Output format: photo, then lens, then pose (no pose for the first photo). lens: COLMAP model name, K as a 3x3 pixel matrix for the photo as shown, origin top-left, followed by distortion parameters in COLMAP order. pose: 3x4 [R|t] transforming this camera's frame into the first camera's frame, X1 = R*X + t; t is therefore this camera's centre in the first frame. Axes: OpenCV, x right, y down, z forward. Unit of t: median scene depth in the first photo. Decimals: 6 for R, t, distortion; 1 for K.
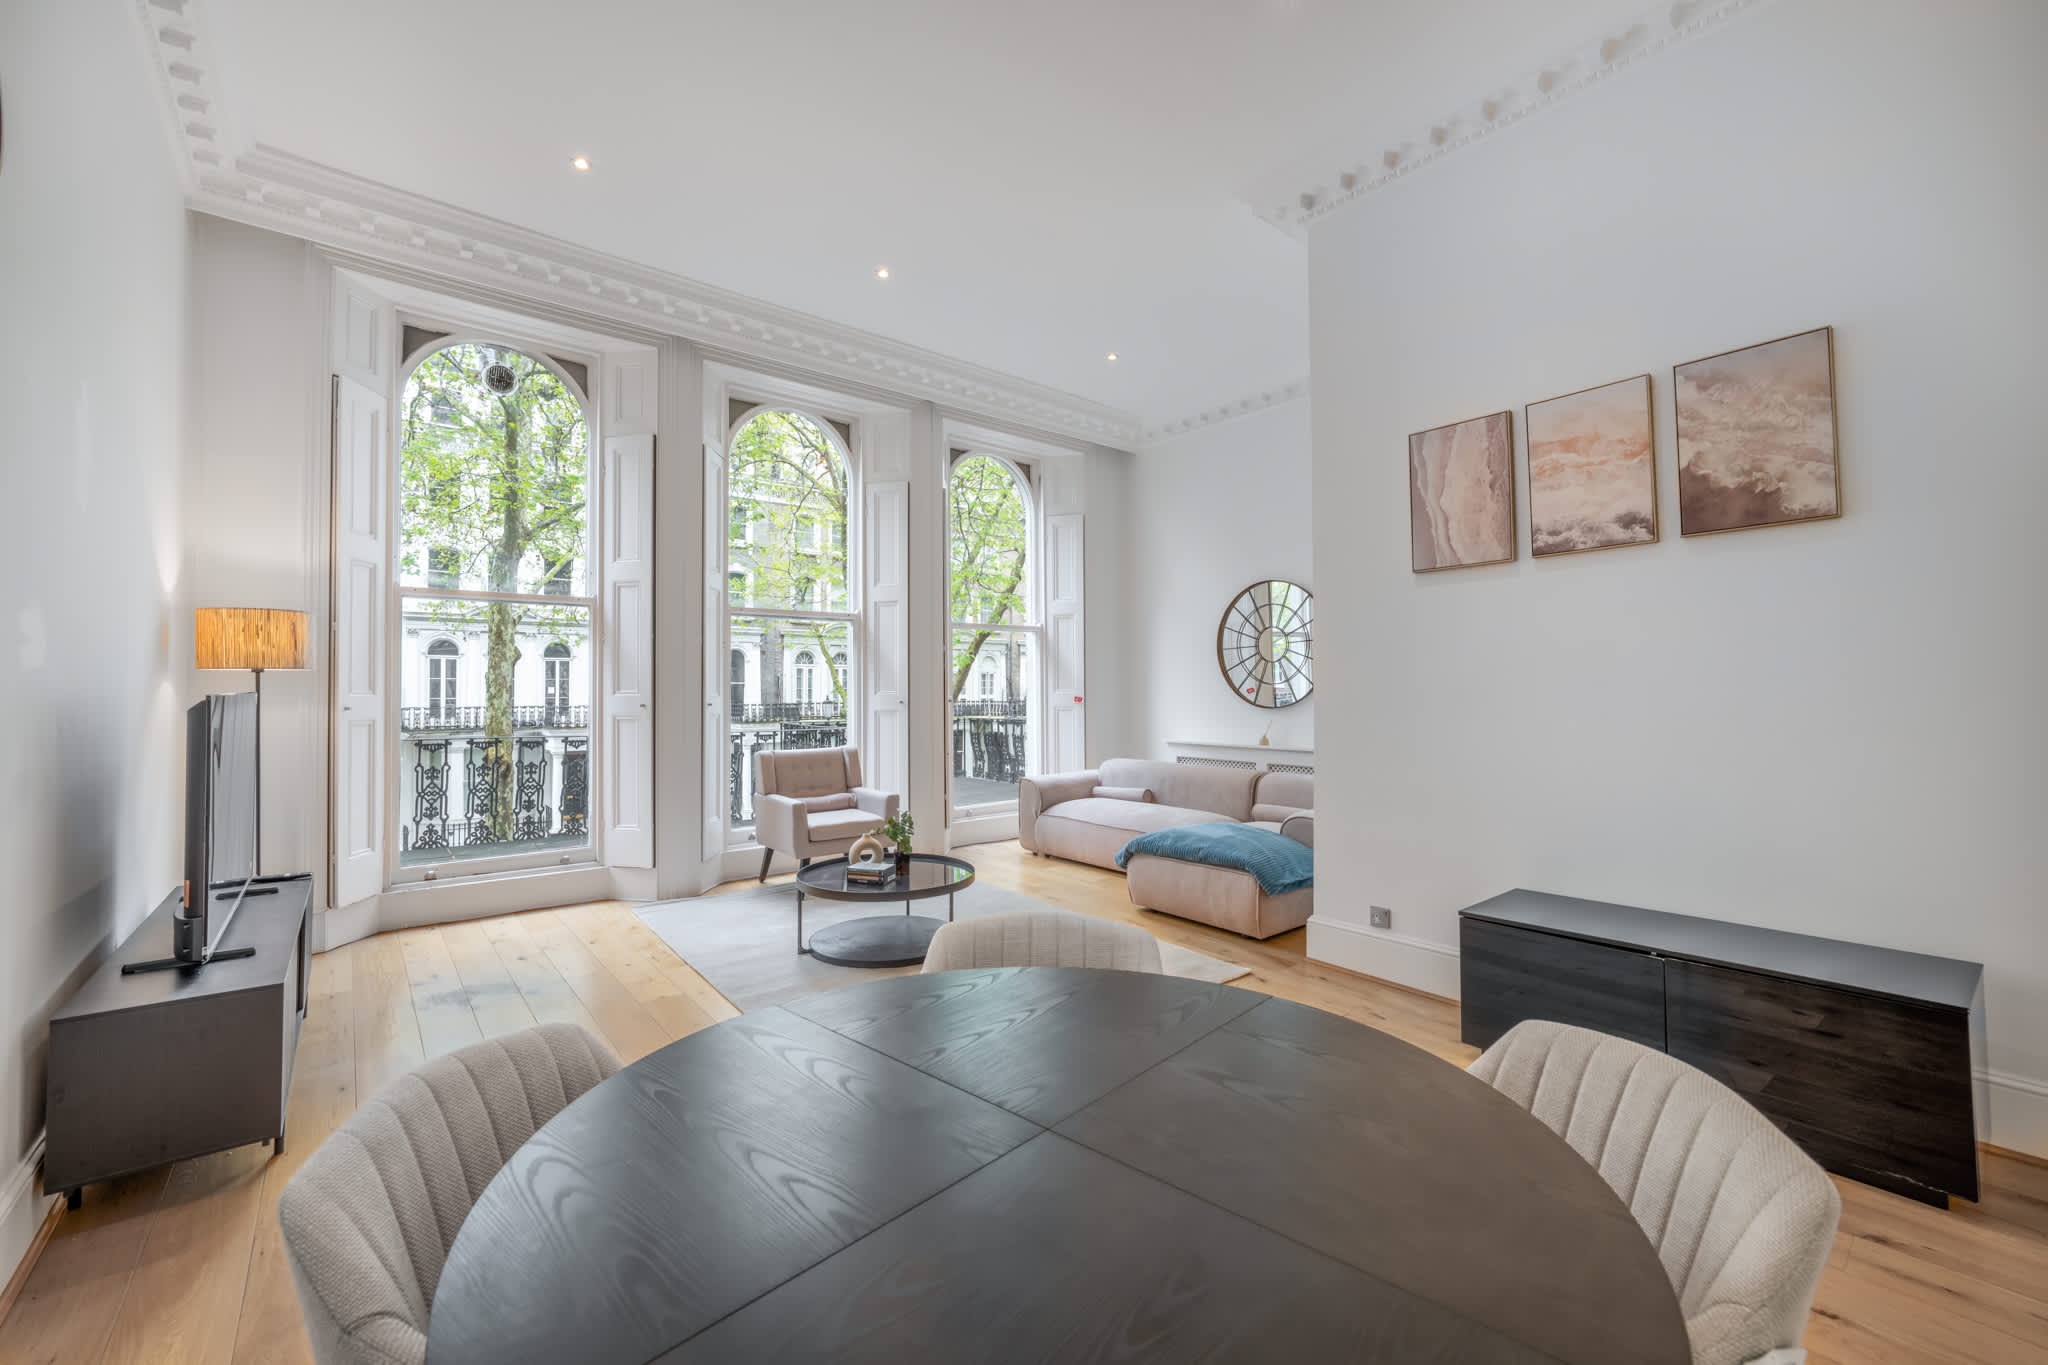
lens RADIAL K [[783.9, 0, 1024.0], [0, 783.9, 682.5], [0, 0, 1]] dist [-0.000453, -0.000001]
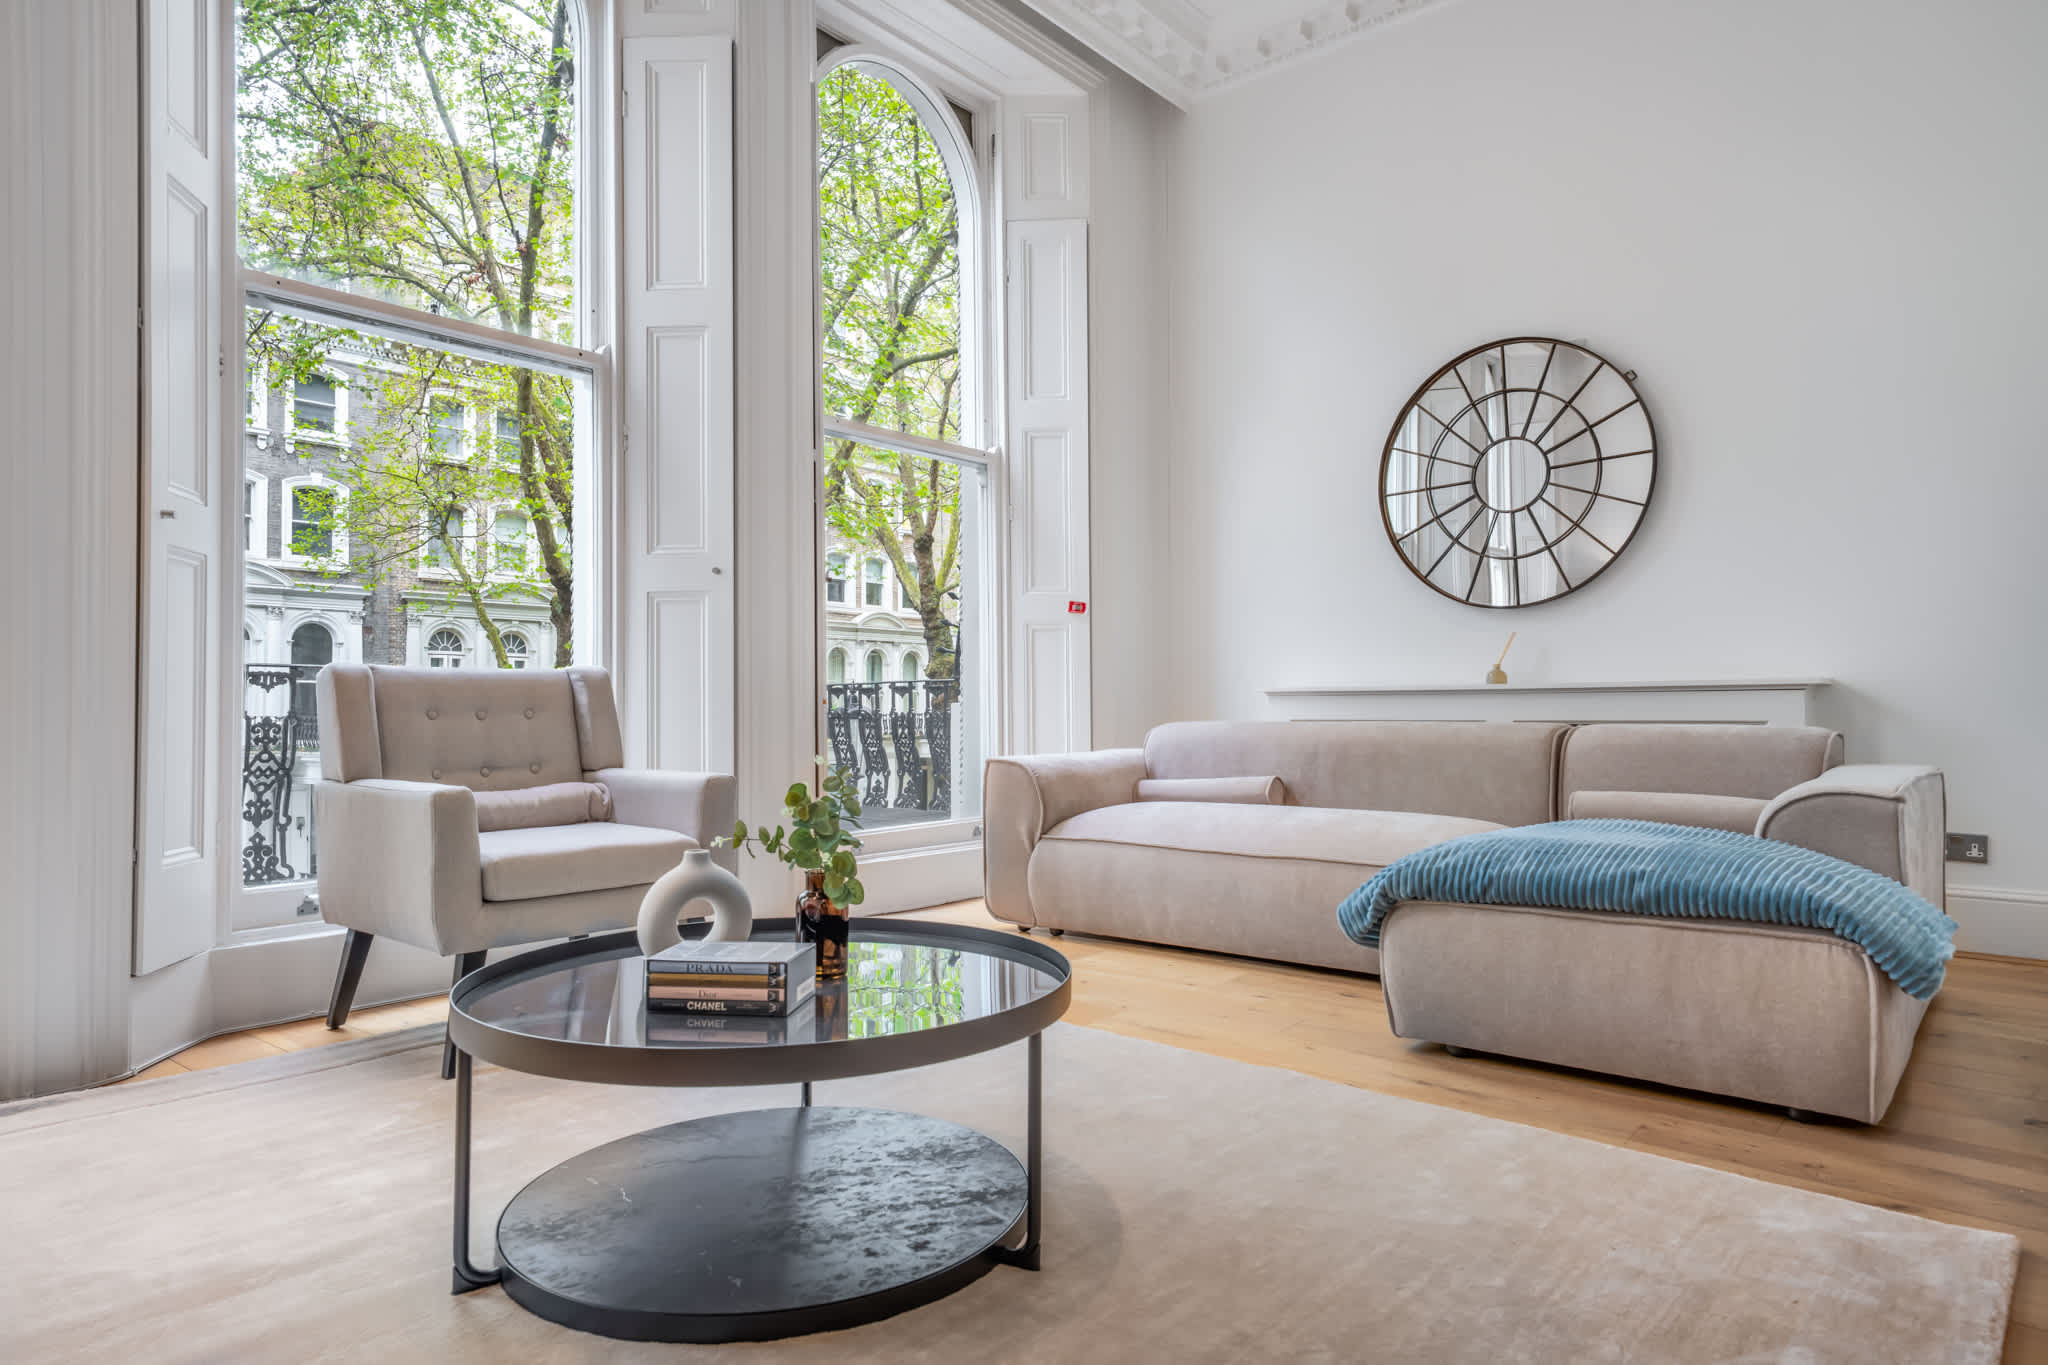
lens RADIAL K [[1192.3, 0, 1024.0], [0, 1192.3, 682.5], [0, 0, 1]] dist [0.021916, 0.000618]
pose [[0.984179, 0.003096, 0.177148, -0.115446], [-0.001018, 0.999930, -0.011819, 0.096949], [-0.177172, 0.011452, 0.984113, 0.378605]]
